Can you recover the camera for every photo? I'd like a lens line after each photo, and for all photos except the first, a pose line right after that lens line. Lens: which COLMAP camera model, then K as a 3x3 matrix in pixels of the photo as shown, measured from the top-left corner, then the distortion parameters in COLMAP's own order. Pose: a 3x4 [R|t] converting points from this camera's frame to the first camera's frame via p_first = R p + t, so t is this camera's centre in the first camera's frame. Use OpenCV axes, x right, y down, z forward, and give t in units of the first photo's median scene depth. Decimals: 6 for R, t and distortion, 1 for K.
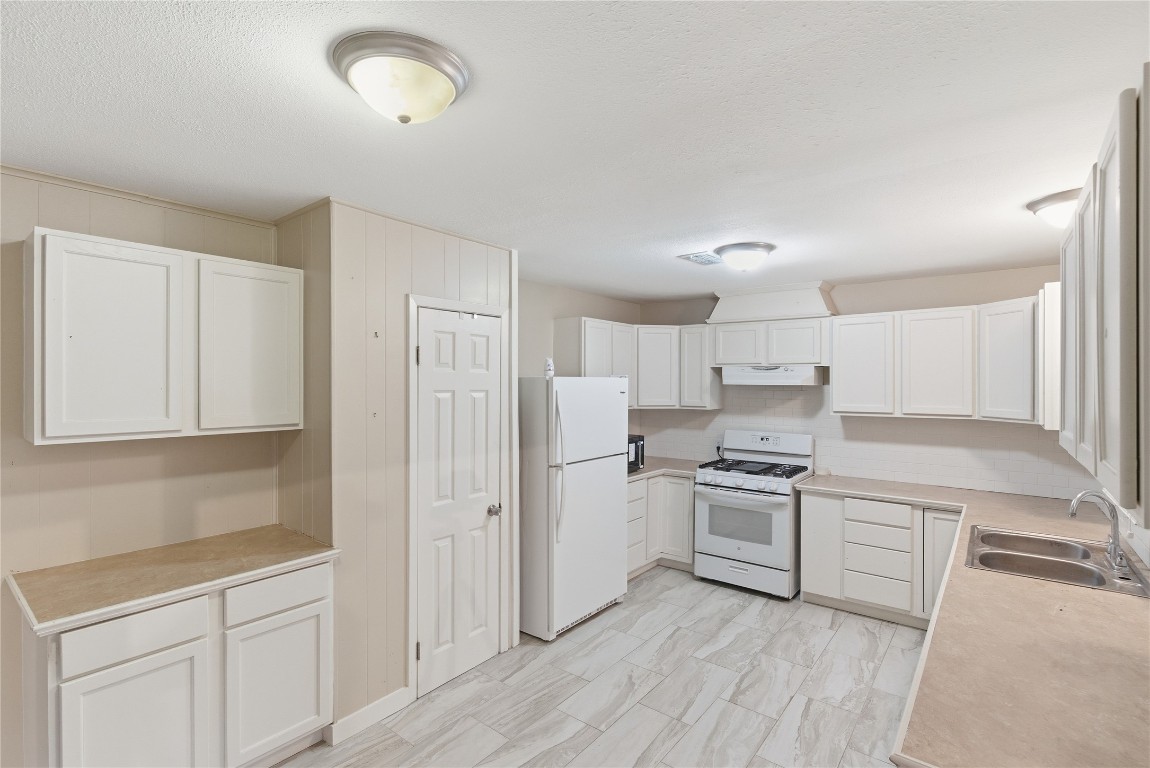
lens RADIAL K [[543.0, 0, 575.0], [0, 543.0, 384.0], [0, 0, 1]] dist [0.000707, 0.000521]
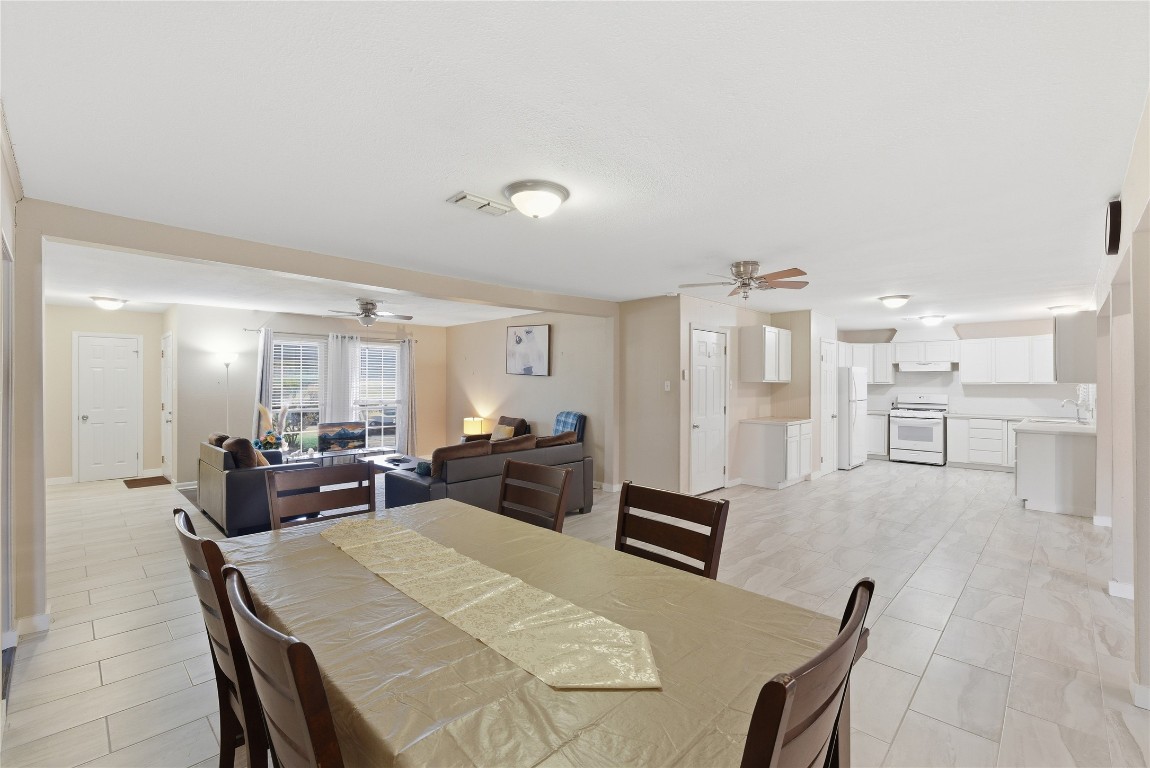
lens RADIAL K [[501.7, 0, 575.6], [0, 501.7, 385.2], [0, 0, 1]] dist [0.000330, 0.000699]
pose [[0.994908, -0.001474, -0.100781, -0.964000], [0.001497, 0.999999, 0.000152, 0.063415], [0.100780, -0.000303, 0.994909, -1.309248]]
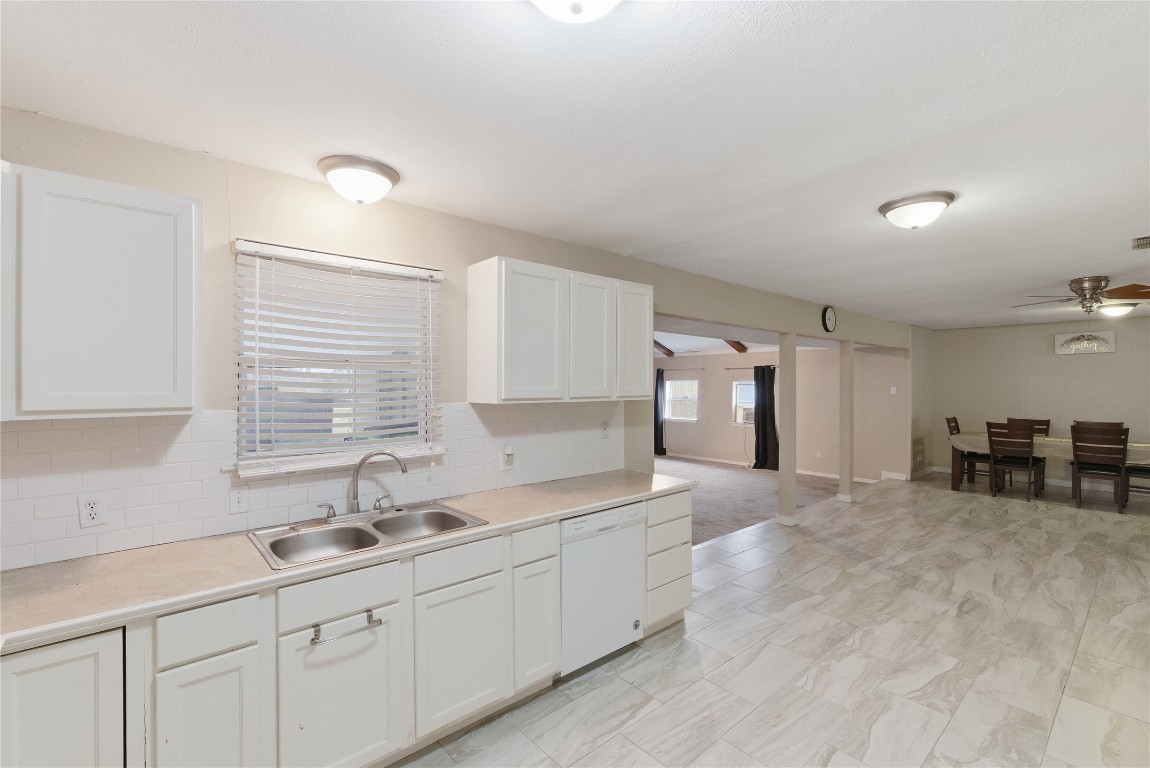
lens RADIAL K [[501.7, 0, 575.6], [0, 501.7, 385.2], [0, 0, 1]] dist [0.000330, 0.000699]
pose [[-0.982539, -0.000779, 0.186054, 0.204434], [0.000244, 0.999985, 0.005476, 0.031733], [-0.186055, 0.005425, -0.982524, 1.119601]]
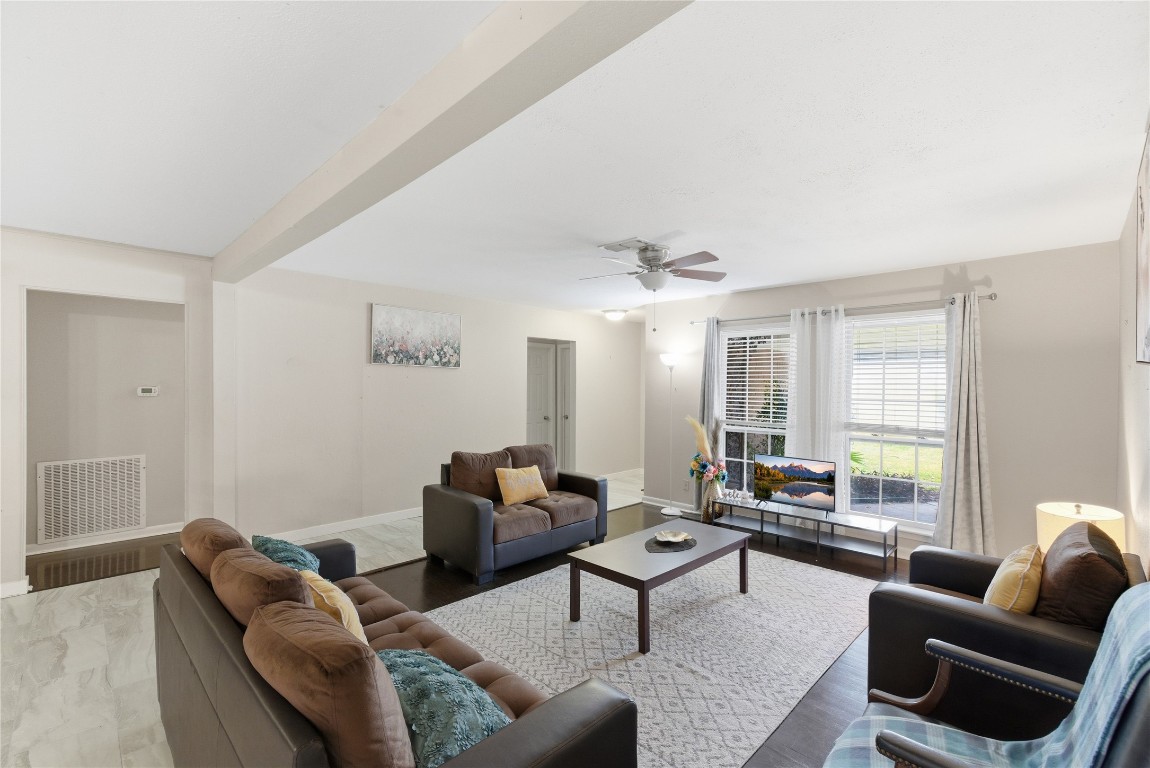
lens RADIAL K [[494.8, 0, 578.2], [0, 494.8, 387.8], [0, 0, 1]] dist [-0.000878, 0.000213]
pose [[-0.106202, 0.000783, -0.994344, -0.874964], [-0.013568, 0.999905, 0.002237, 0.048562], [0.994252, 0.013729, -0.106181, 0.221171]]
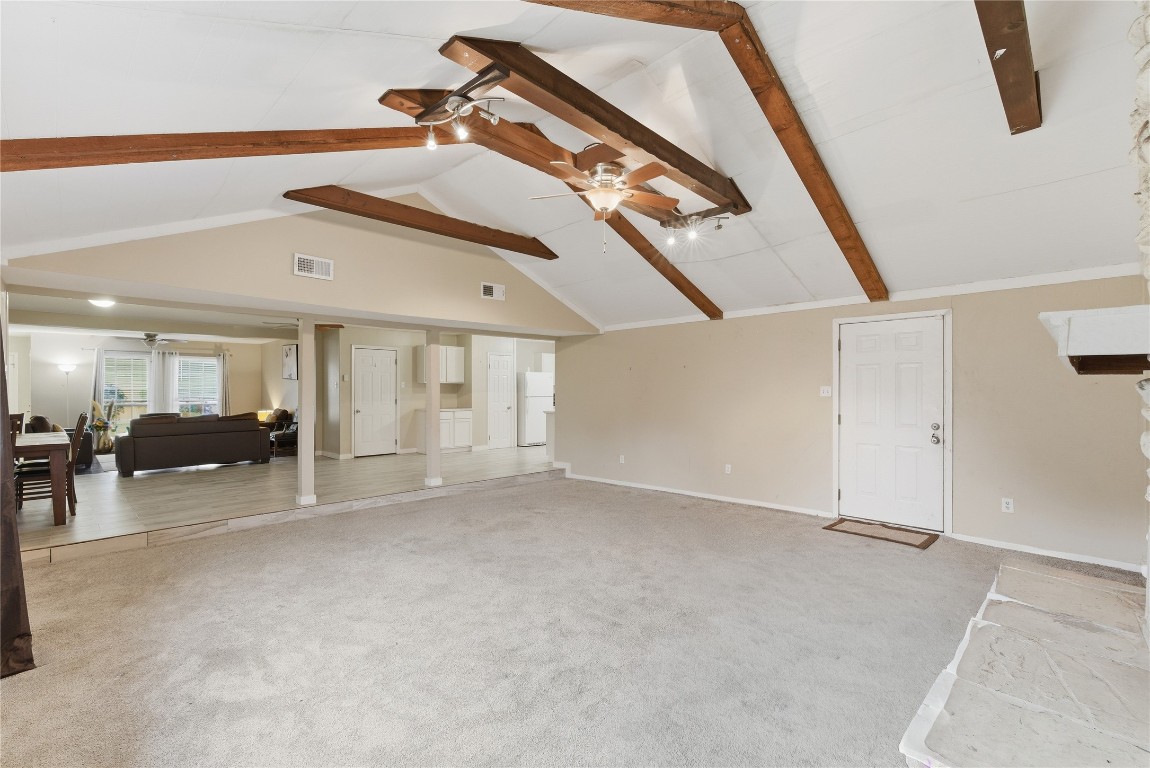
lens RADIAL K [[512.1, 0, 574.9], [0, 512.1, 394.1], [0, 0, 1]] dist [-0.000306, -0.000242]
pose [[0.994793, -0.005752, -0.101752, 0.553627], [0.006079, 0.999977, 0.002900, 0.109038], [0.101733, -0.003504, 0.994806, -2.066966]]
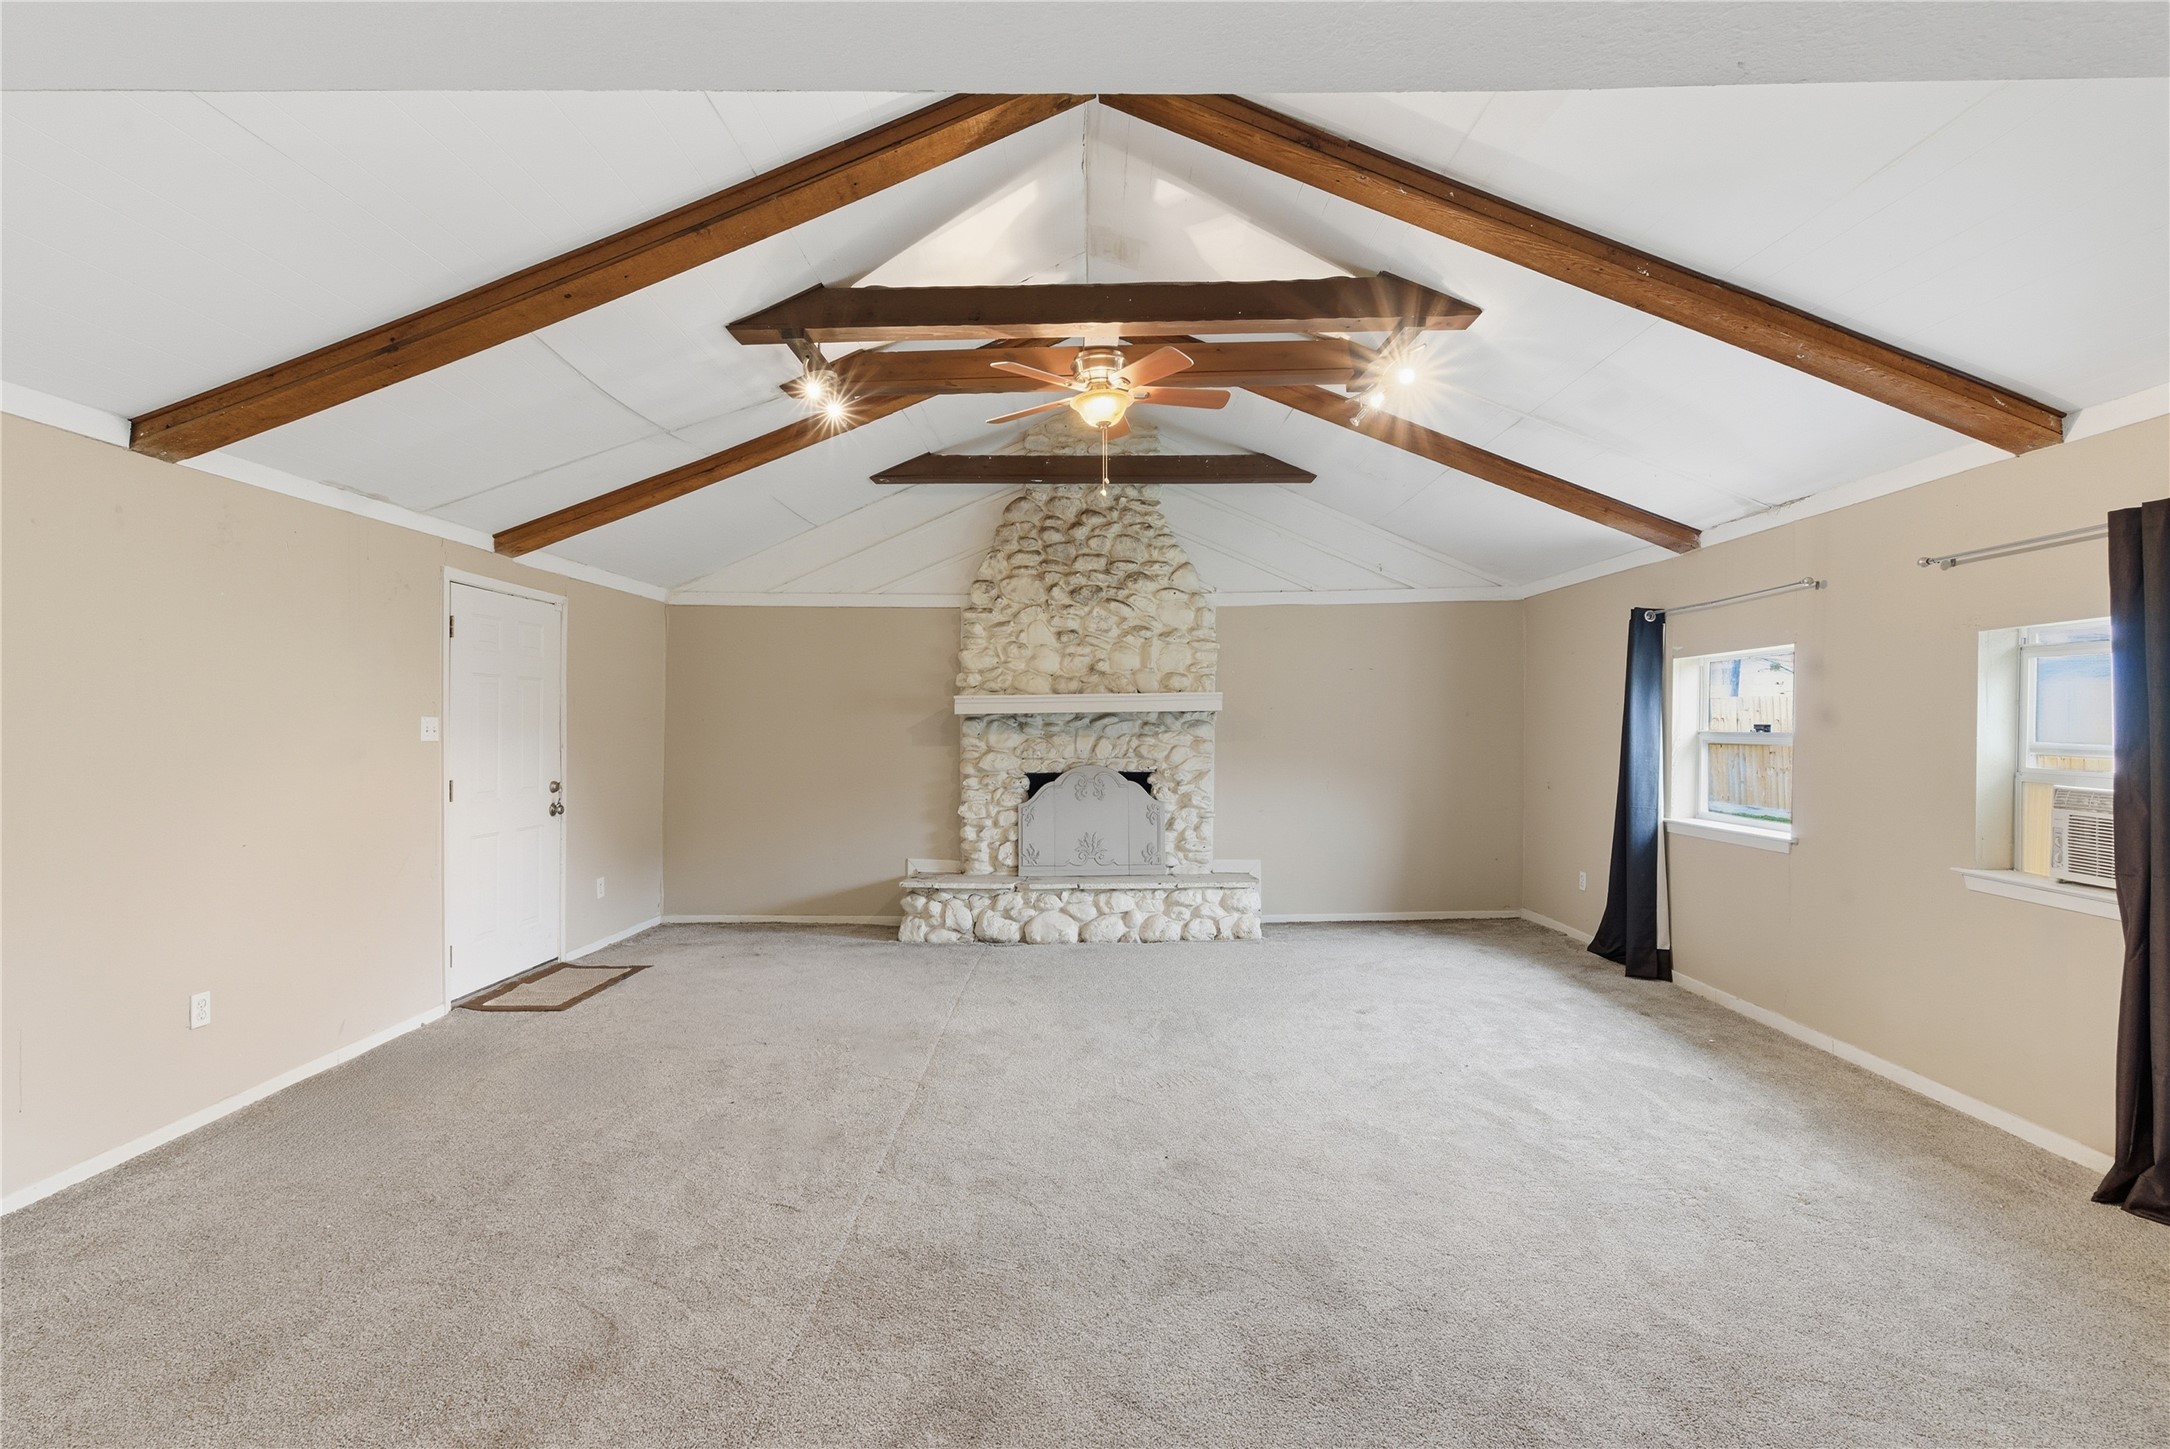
lens RADIAL K [[962.2, 0, 1084.8], [0, 962.2, 694.5], [0, 0, 1]] dist [-0.002506, 0.000626]
pose [[-0.621502, 0.022472, 0.783090, -0.295525], [0.004518, 0.999675, -0.025101, 0.100882], [-0.783400, -0.012062, -0.621401, -0.464766]]
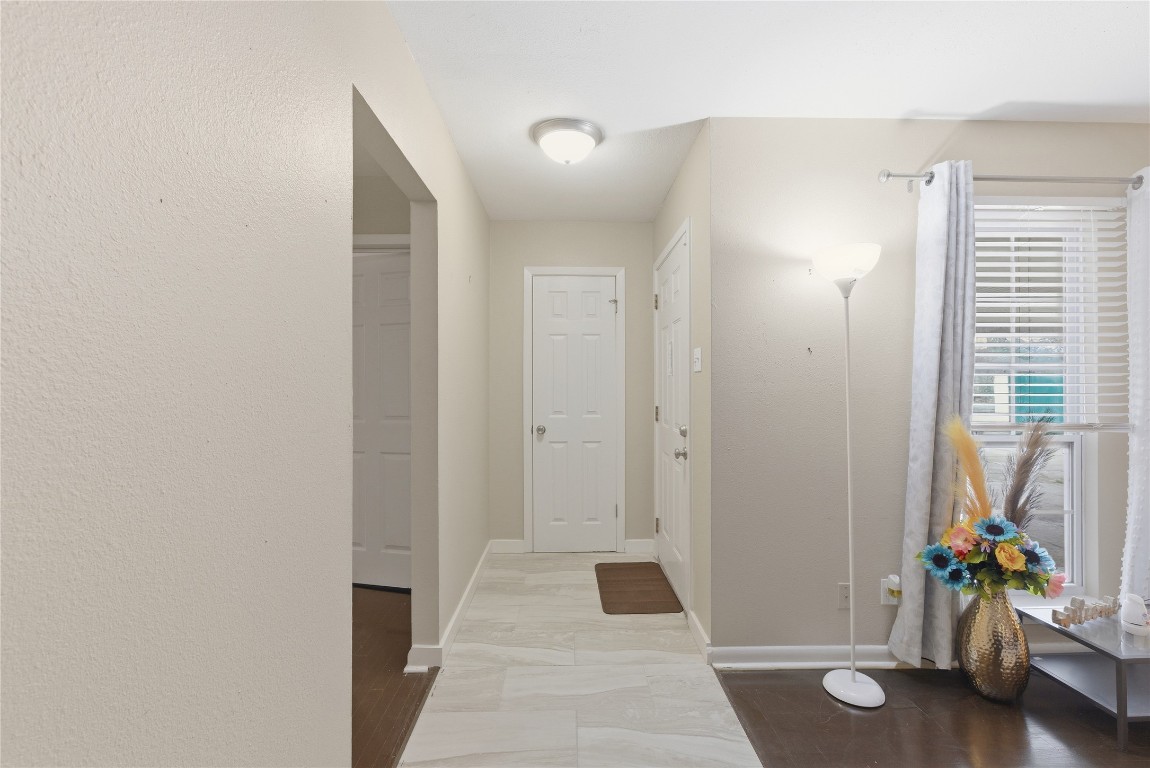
lens RADIAL K [[509.9, 0, 574.9], [0, 509.9, 368.1], [0, 0, 1]] dist [-0.002506, 0.000626]
pose [[0.637014, -0.025303, -0.770437, -2.141303], [0.001021, 0.999488, -0.031981, 0.092634], [0.770852, 0.019586, 0.636714, -0.234155]]
